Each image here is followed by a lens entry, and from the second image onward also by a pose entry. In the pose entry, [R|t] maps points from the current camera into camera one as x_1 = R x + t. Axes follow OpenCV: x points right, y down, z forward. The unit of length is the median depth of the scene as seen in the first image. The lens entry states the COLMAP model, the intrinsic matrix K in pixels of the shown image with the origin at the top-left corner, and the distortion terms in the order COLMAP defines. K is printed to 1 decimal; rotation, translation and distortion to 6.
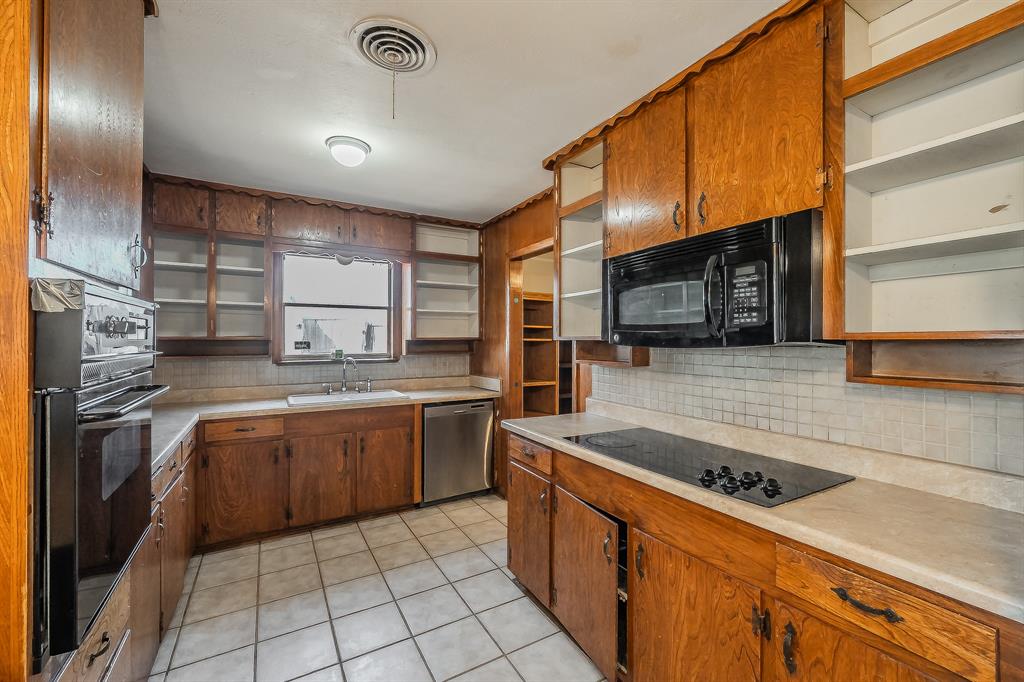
lens RADIAL K [[406.5, 0, 498.2], [0, 406.5, 337.3], [0, 0, 1]] dist [-0.002378, -0.000241]
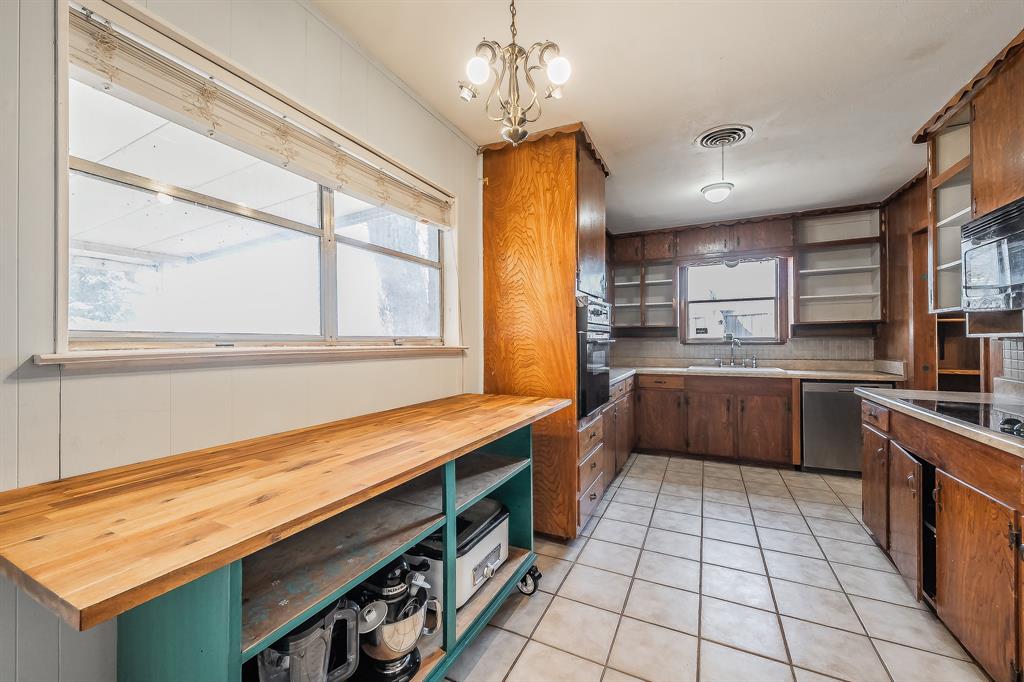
lens RADIAL K [[406.5, 0, 498.2], [0, 406.5, 337.3], [0, 0, 1]] dist [-0.002378, -0.000241]
pose [[0.534230, -0.012000, -0.845254, 0.346033], [0.005754, 0.999928, -0.010559, 0.057754], [0.845320, 0.000777, 0.534260, -0.347943]]
